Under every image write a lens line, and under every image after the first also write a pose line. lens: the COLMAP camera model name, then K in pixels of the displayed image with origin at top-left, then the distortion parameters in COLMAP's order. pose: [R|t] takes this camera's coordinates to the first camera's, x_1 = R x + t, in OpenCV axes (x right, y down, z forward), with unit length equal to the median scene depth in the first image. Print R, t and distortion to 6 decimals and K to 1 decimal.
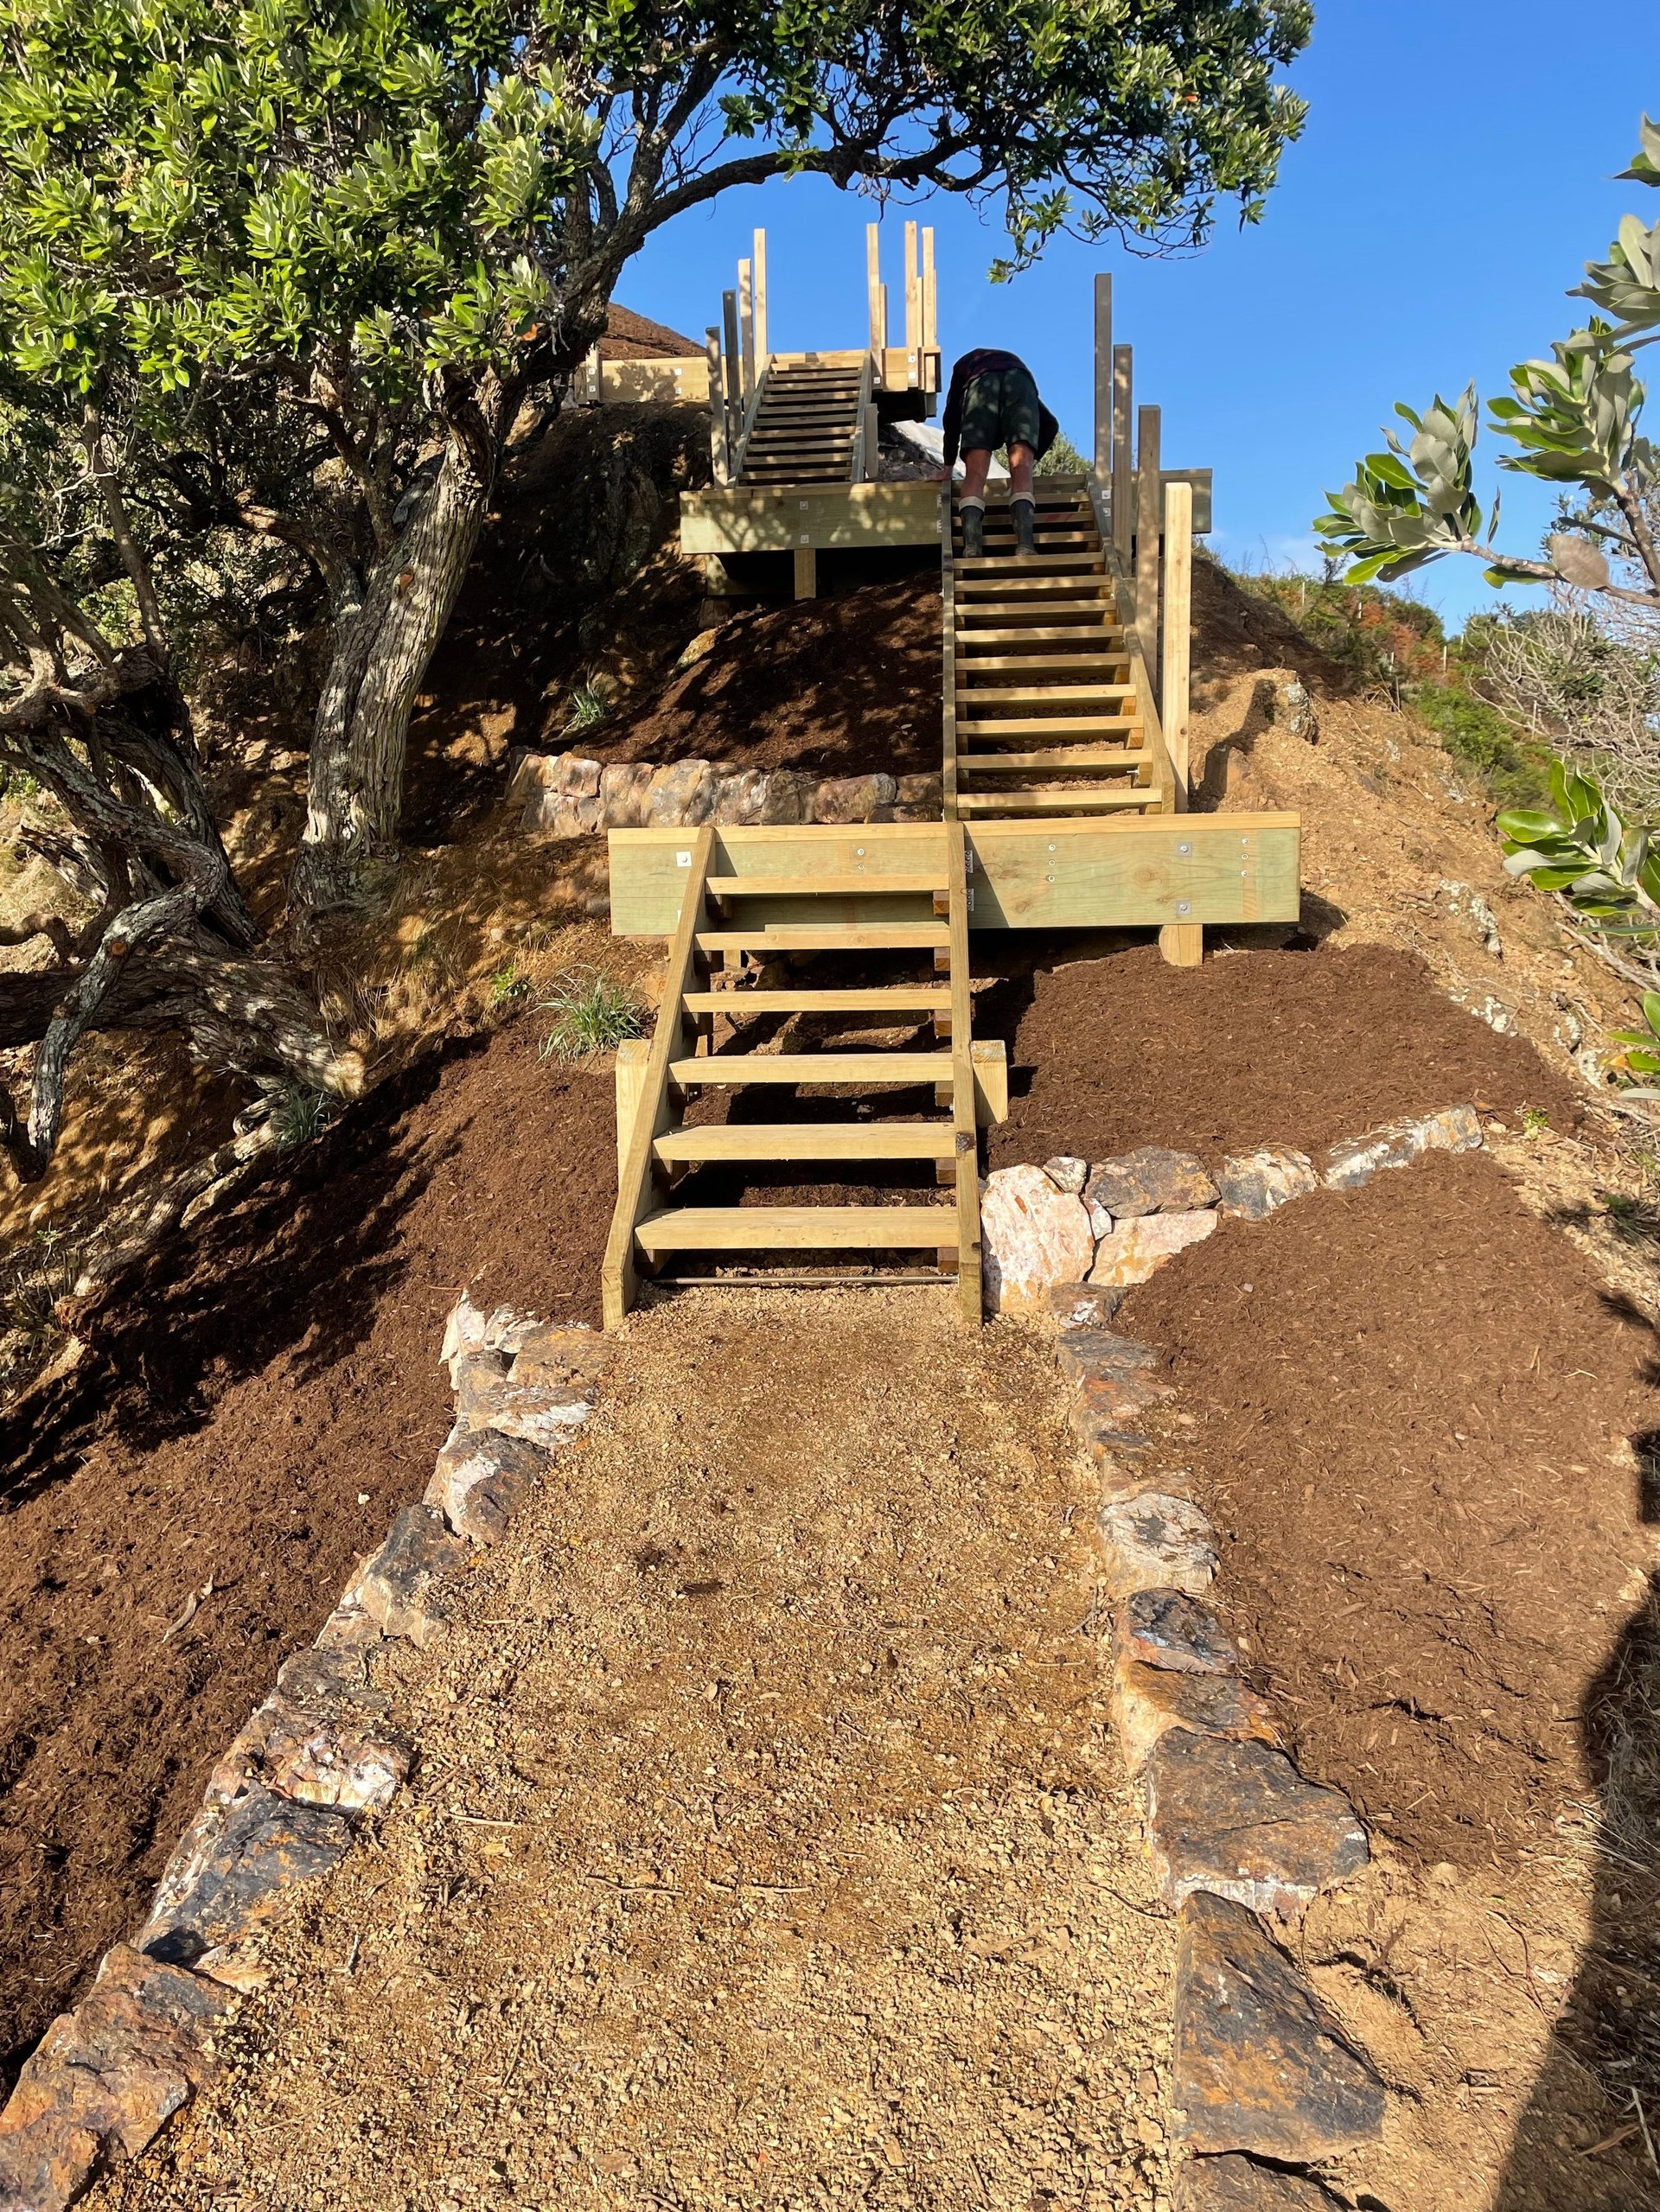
lens RADIAL K [[1627.1, 0, 750.5], [0, 1627.1, 1095.1], [0, 0, 1]] dist [0.103456, -0.162066]
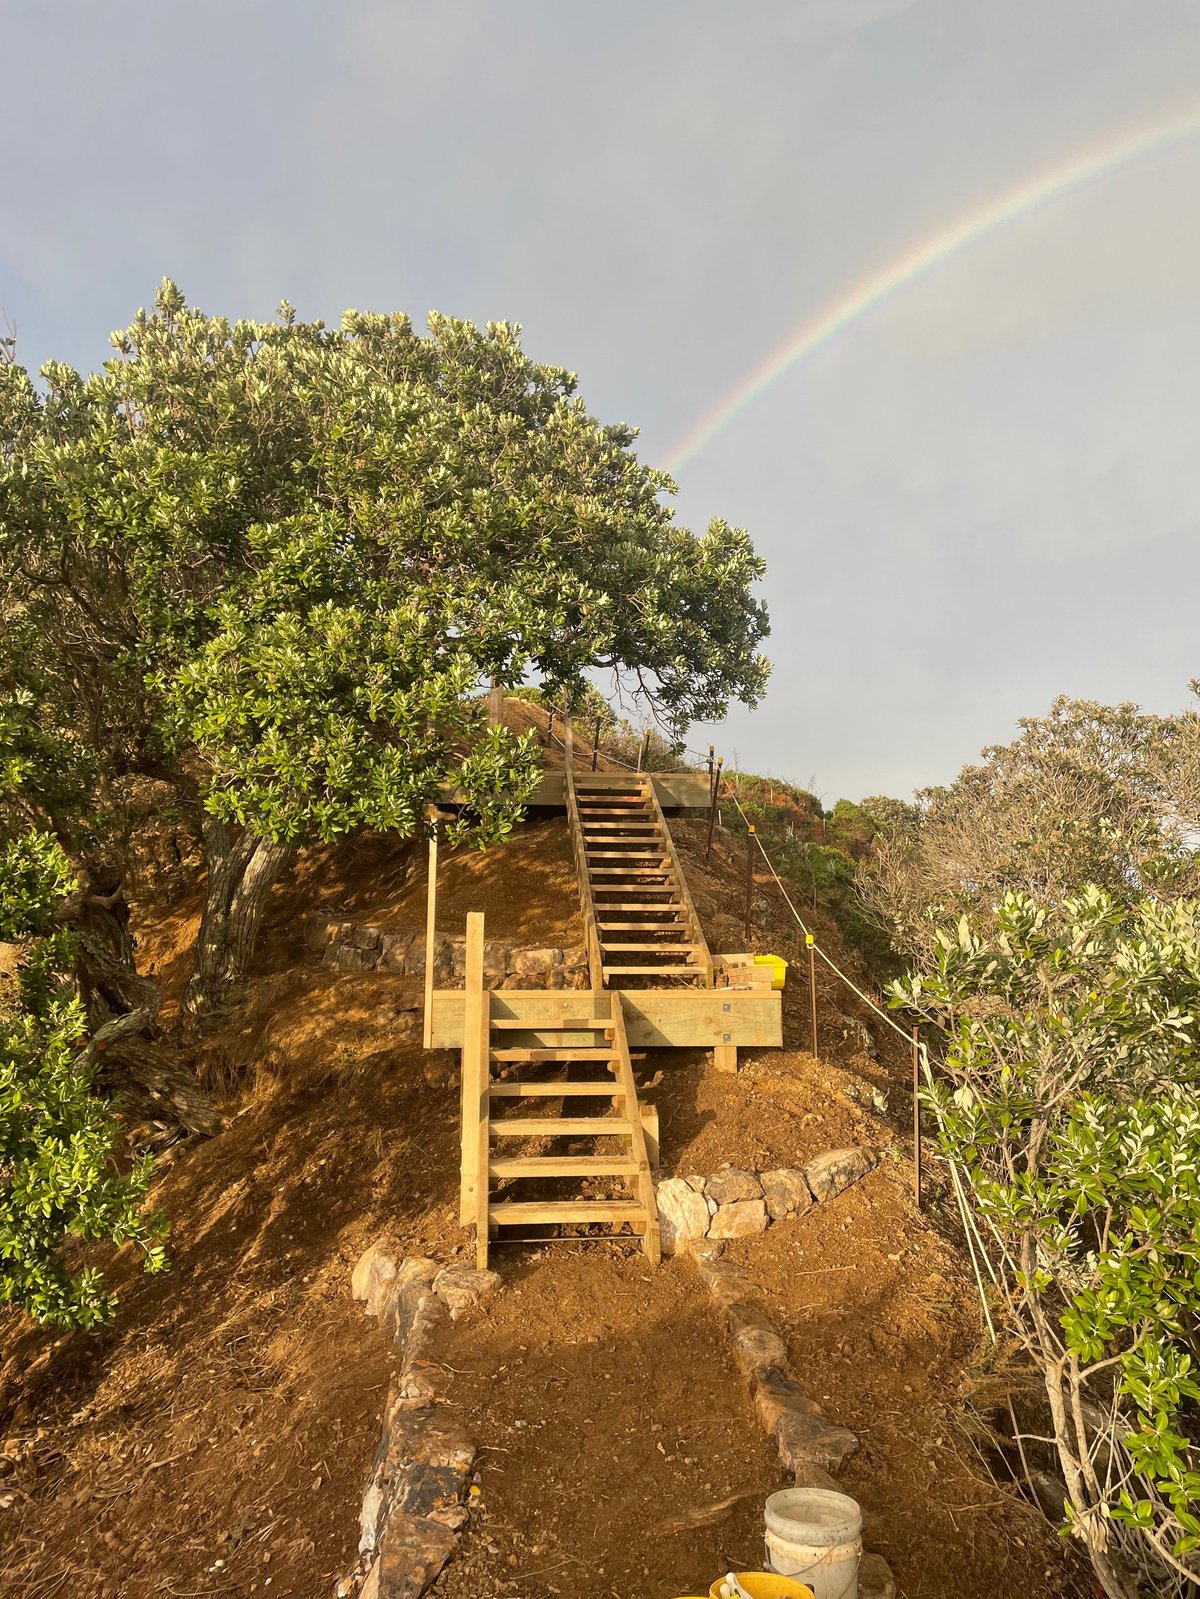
lens RADIAL K [[1176.1, 0, 542.5], [0, 1176.1, 791.6], [0, 0, 1]] dist [0.103456, -0.162066]
pose [[0.987511, 0.042957, 0.151582, -0.151483], [-0.001160, 0.964068, -0.265652, -0.018108], [-0.157547, 0.262159, 0.952078, -0.333758]]
